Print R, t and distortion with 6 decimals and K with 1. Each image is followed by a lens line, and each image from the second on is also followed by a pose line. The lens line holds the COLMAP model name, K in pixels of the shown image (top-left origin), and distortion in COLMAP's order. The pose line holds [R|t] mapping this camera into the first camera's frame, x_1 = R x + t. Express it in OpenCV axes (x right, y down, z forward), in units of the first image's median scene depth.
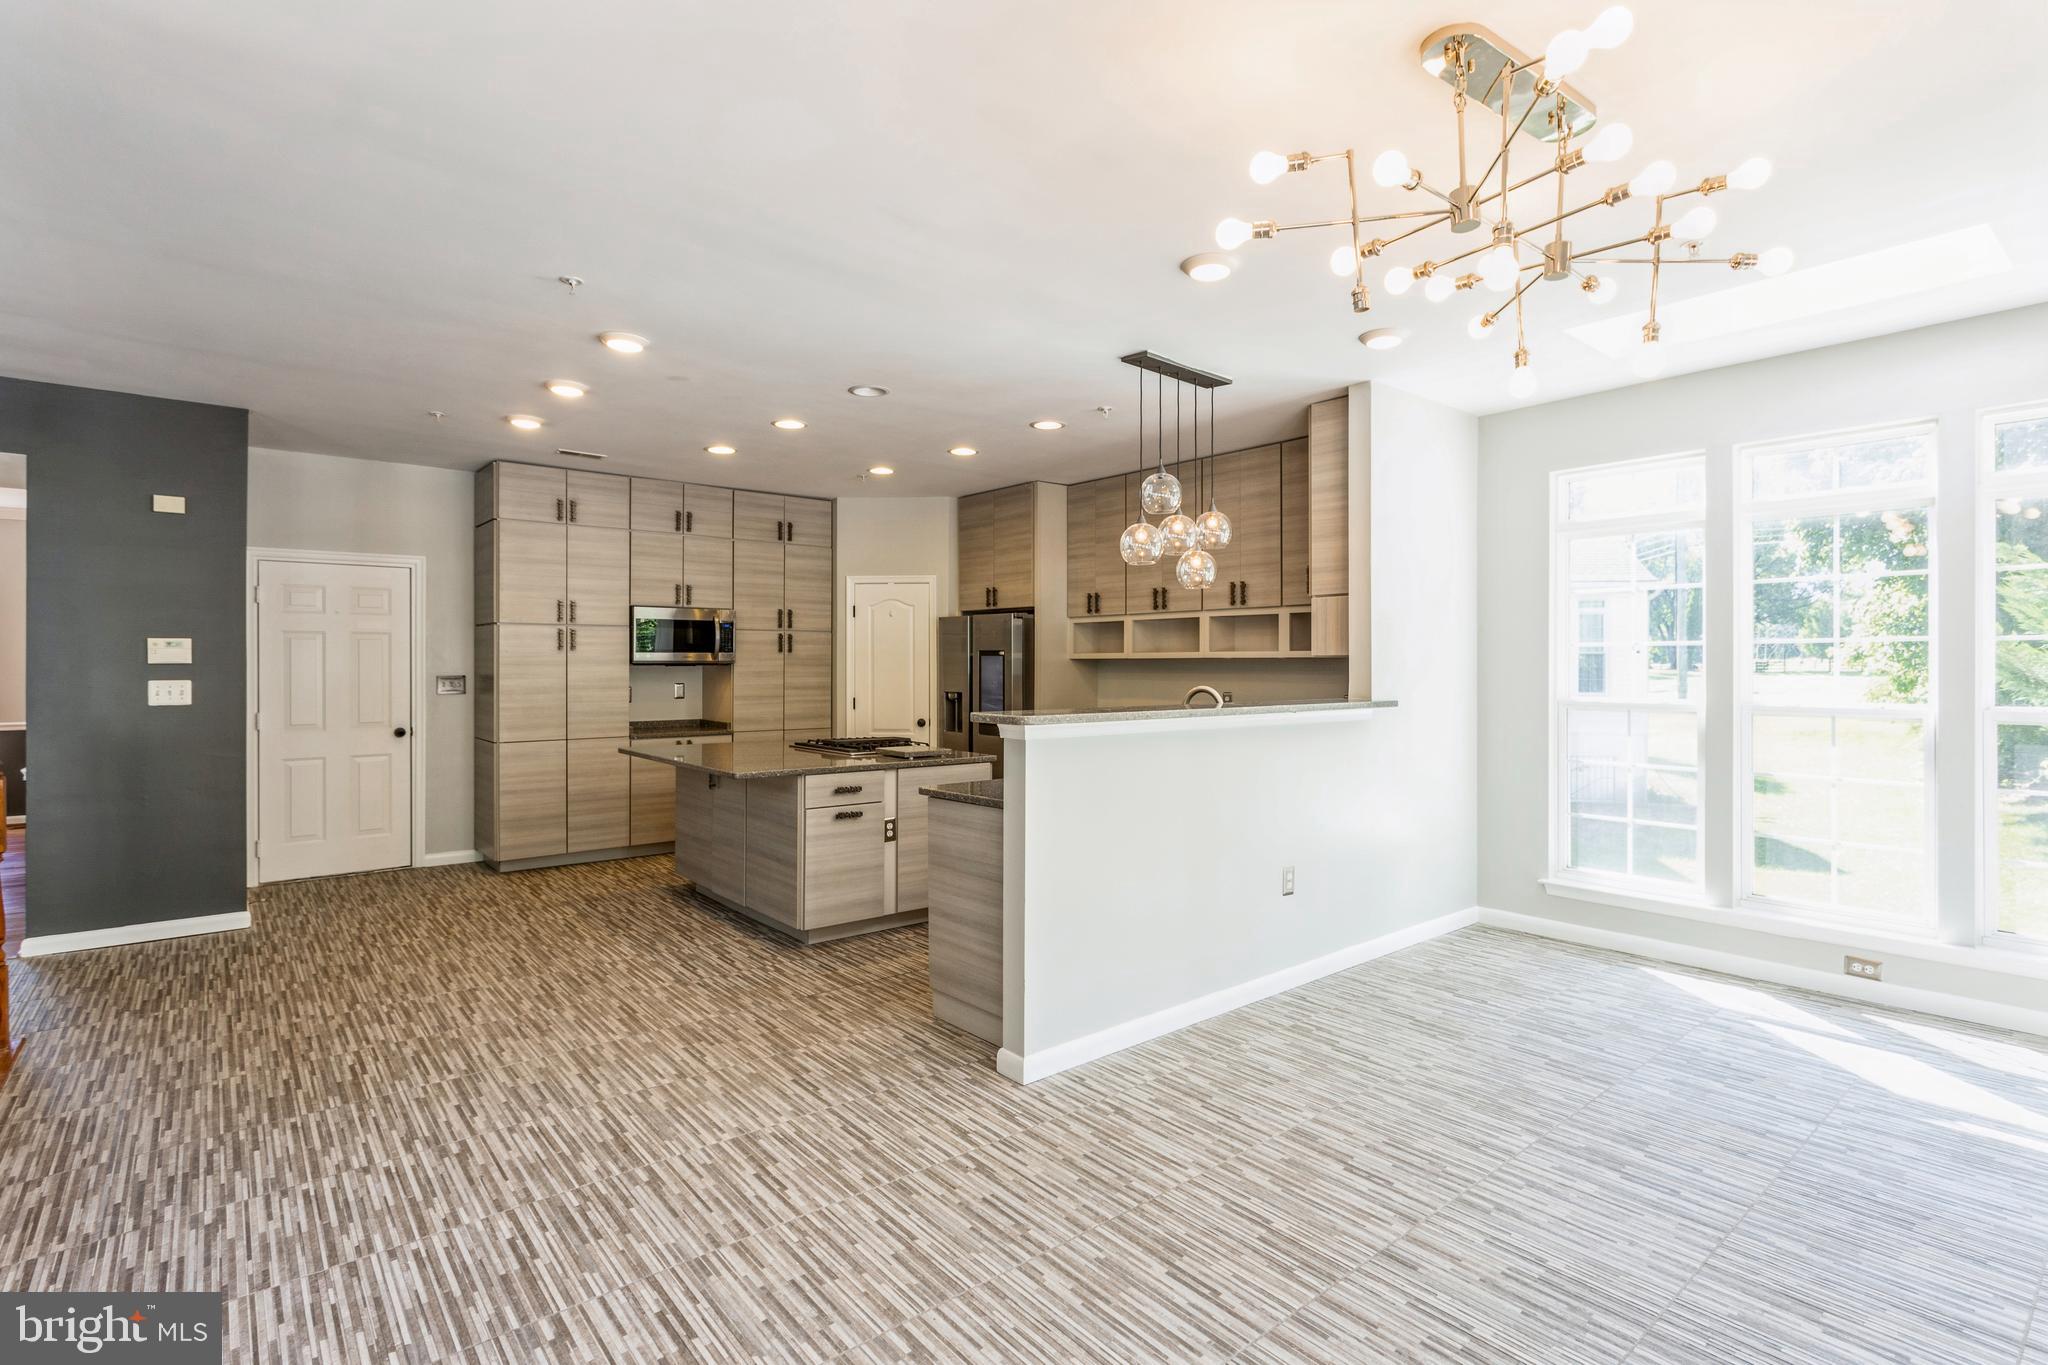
lens RADIAL K [[974.5, 0, 1037.0], [0, 974.5, 677.5], [0, 0, 1]] dist [-0.000649, 0.002353]
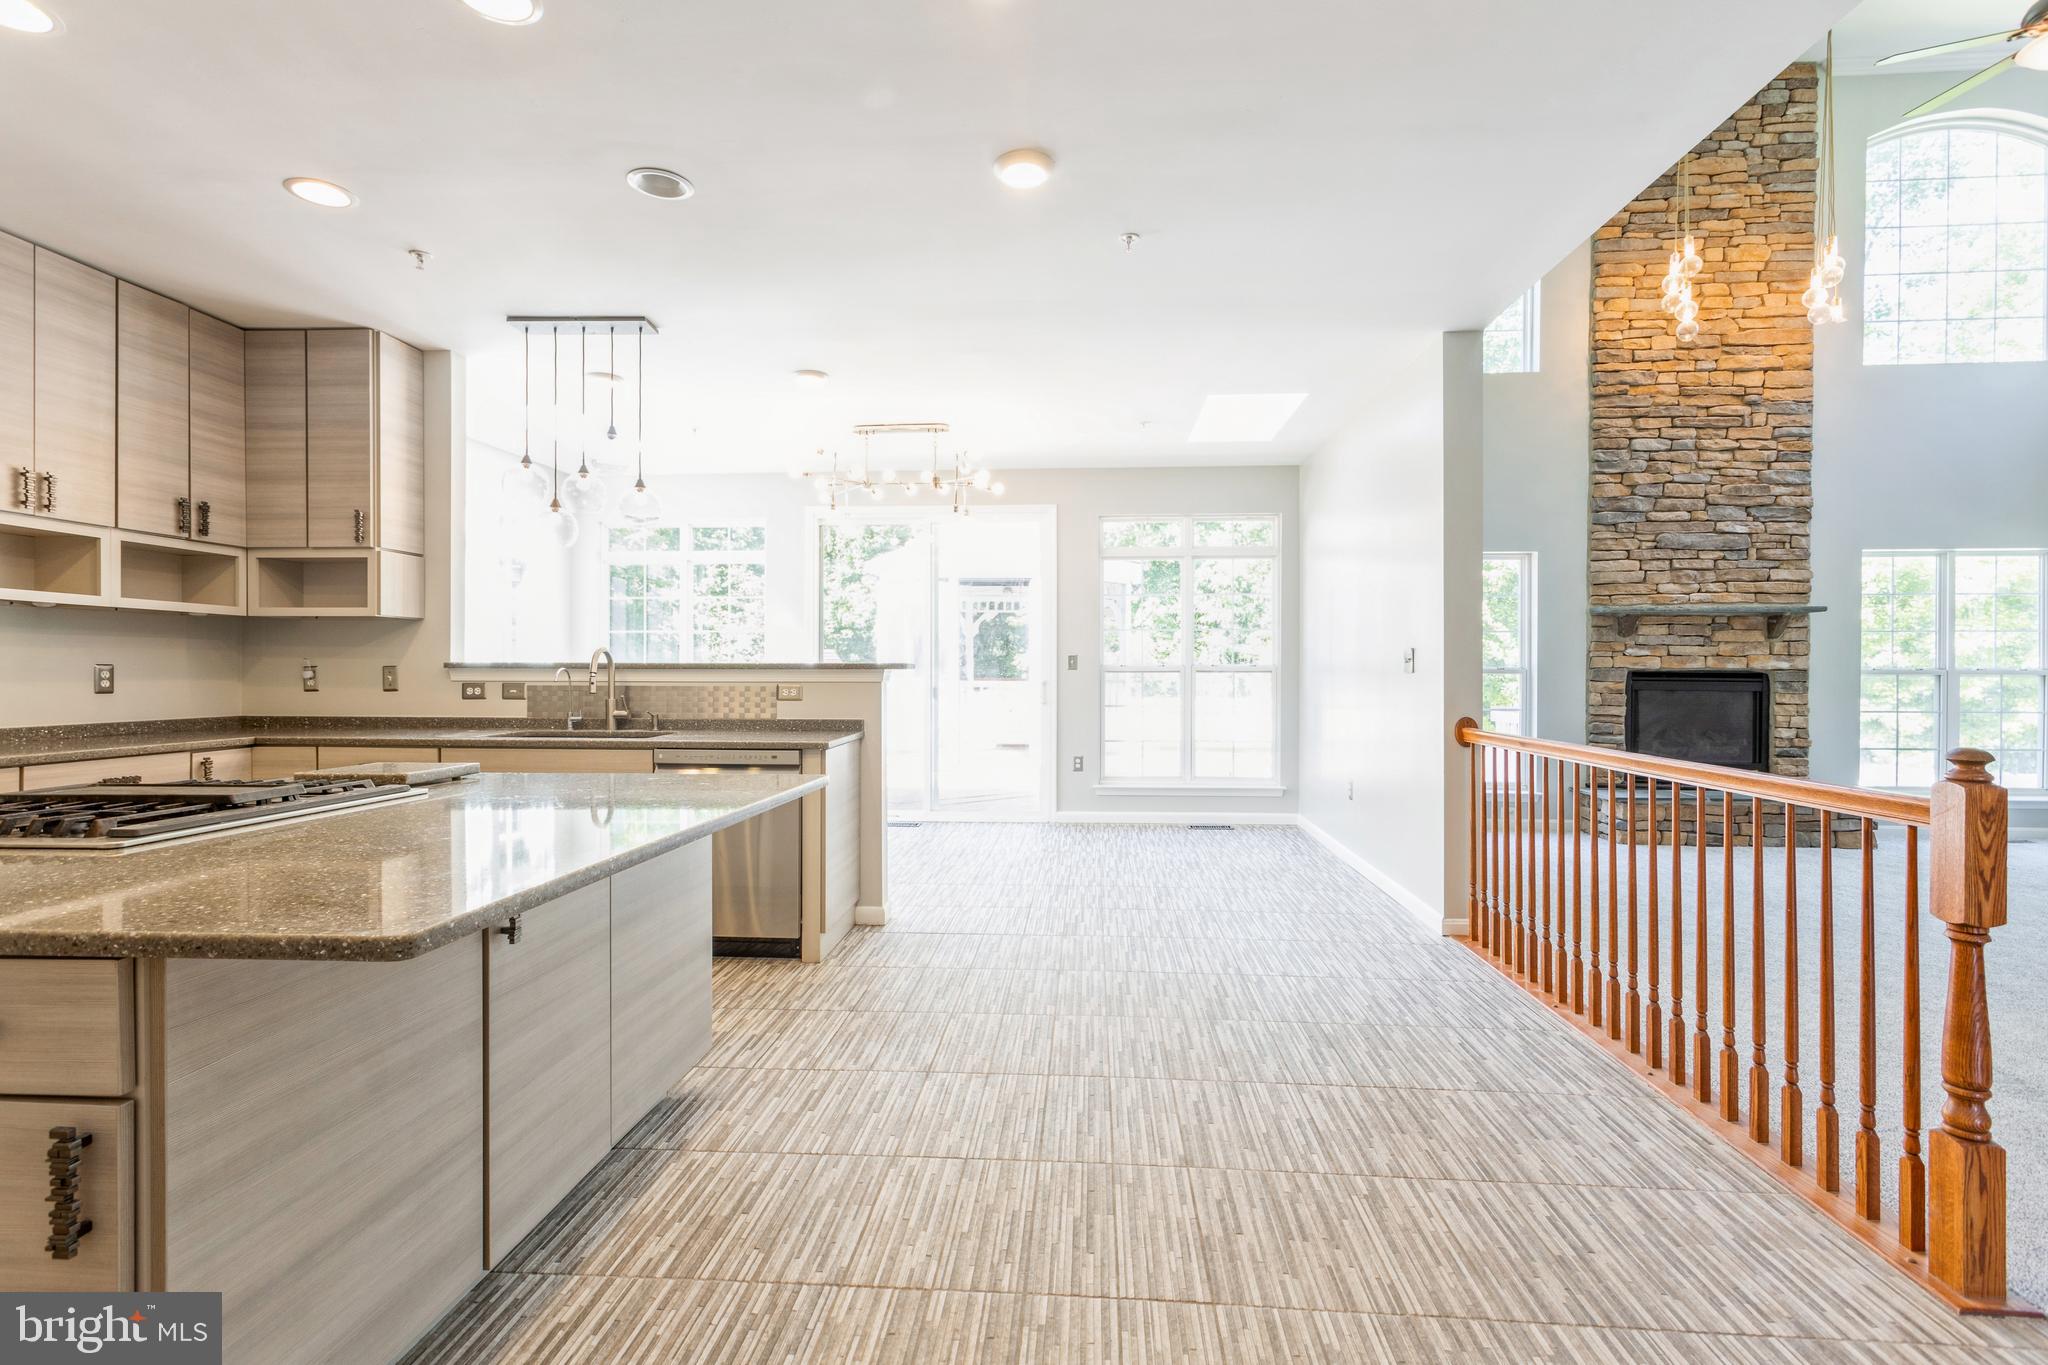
lens RADIAL K [[974.5, 0, 1026.3], [0, 974.5, 668.8], [0, 0, 1]] dist [-0.000649, 0.002353]
pose [[-0.717782, 0.000326, 0.696268, -0.875429], [0.006656, 0.999957, 0.006394, 0.028586], [-0.696236, 0.009224, -0.717754, 1.418600]]
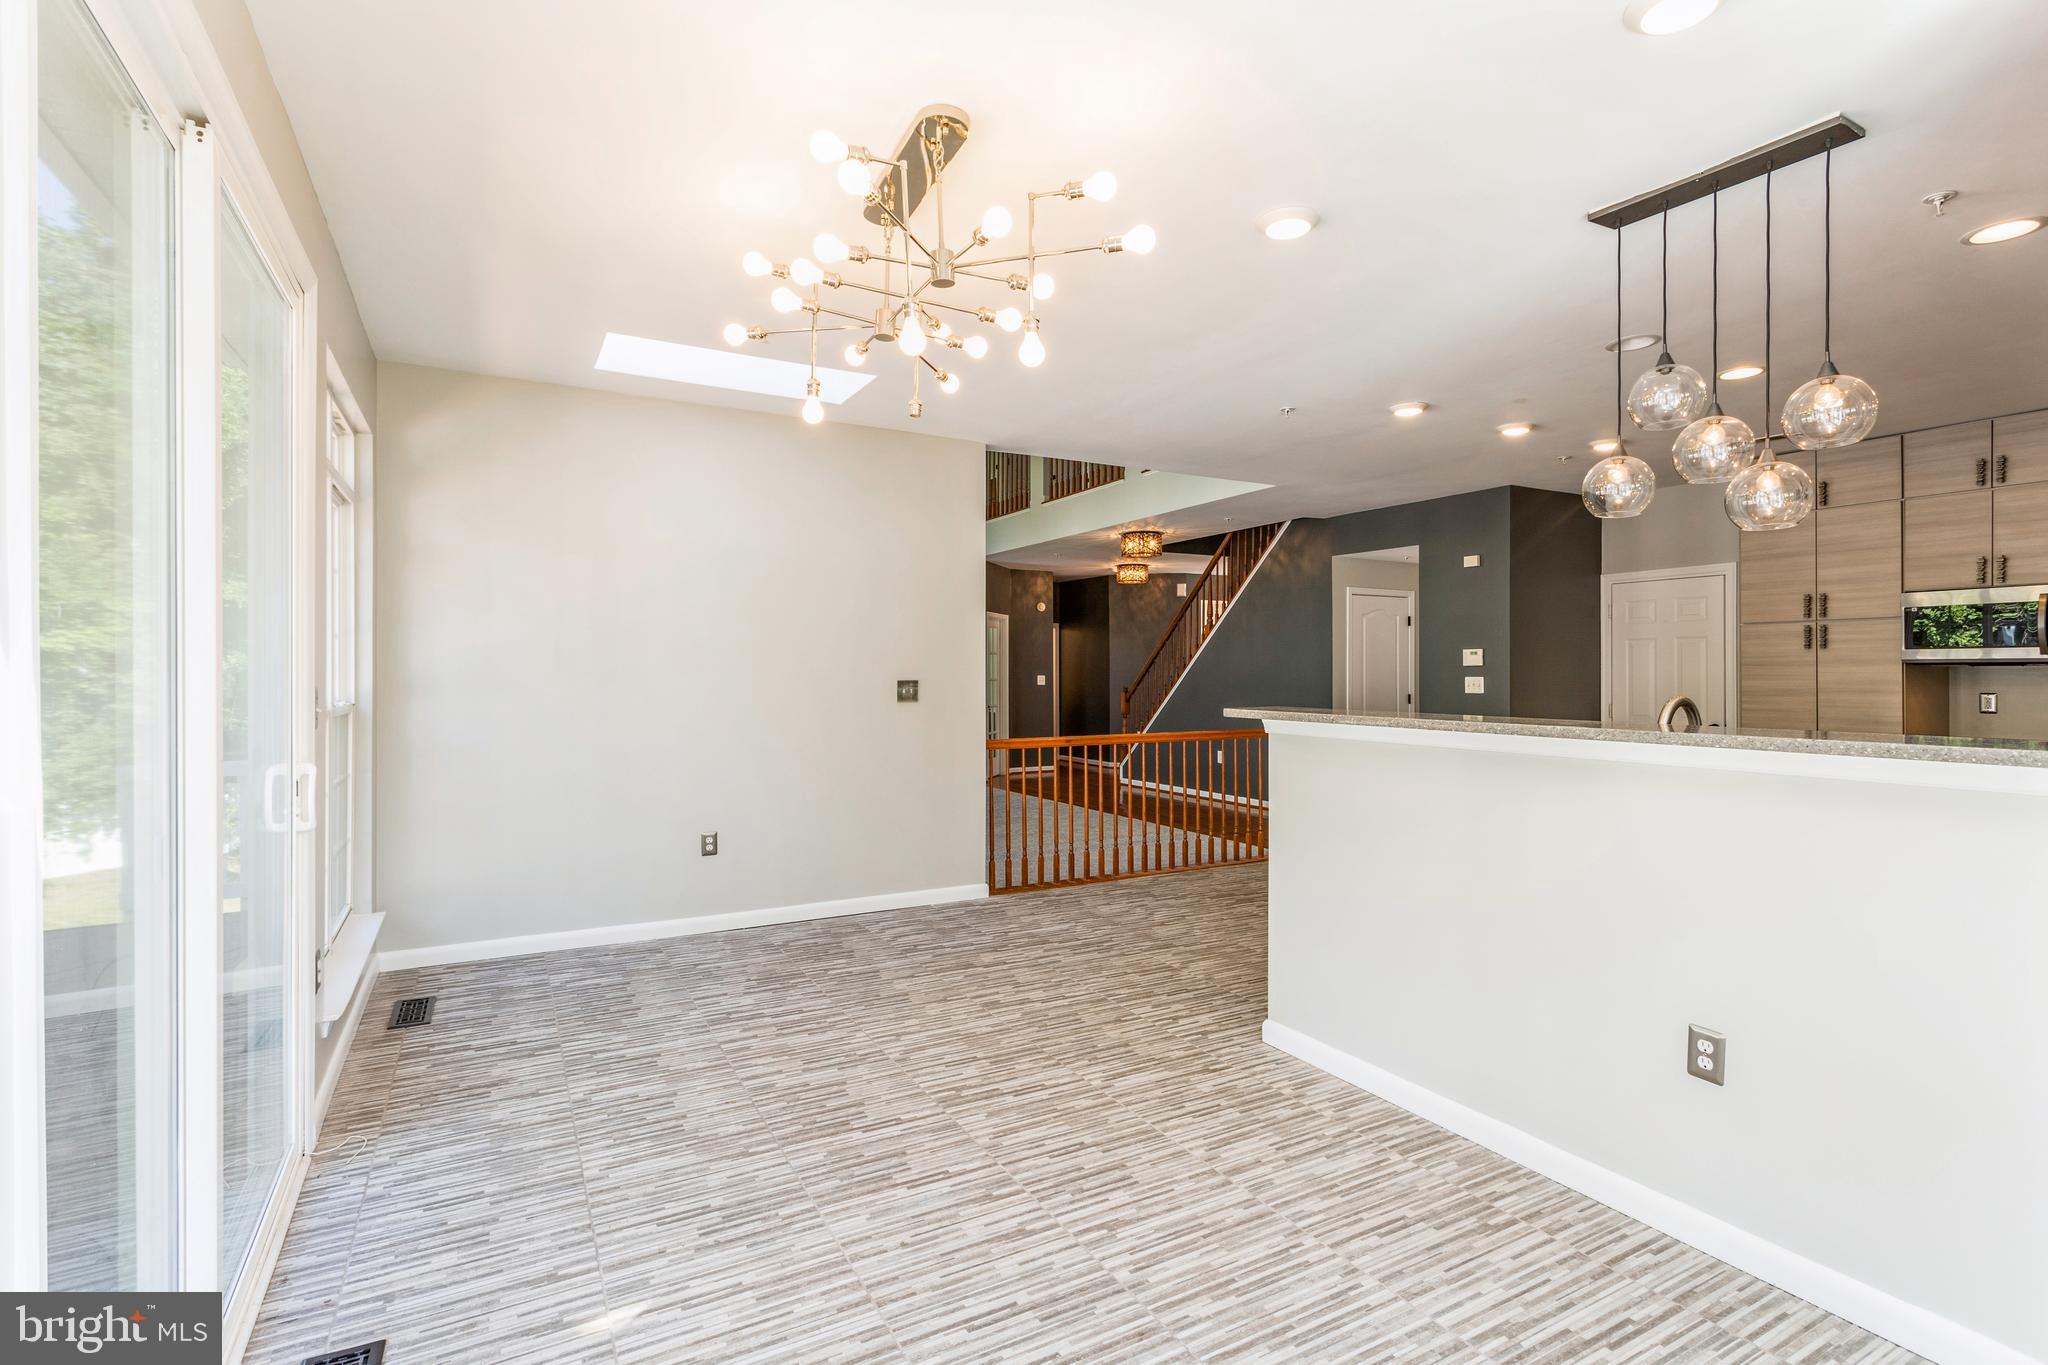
lens RADIAL K [[974.5, 0, 1029.7], [0, 974.5, 682.4], [0, 0, 1]] dist [-0.000649, 0.002353]
pose [[-0.192256, 0.012278, -0.981268, 0.837518], [-0.010380, 0.999840, 0.014544, -0.003828], [0.981290, 0.012981, -0.192098, 0.705740]]
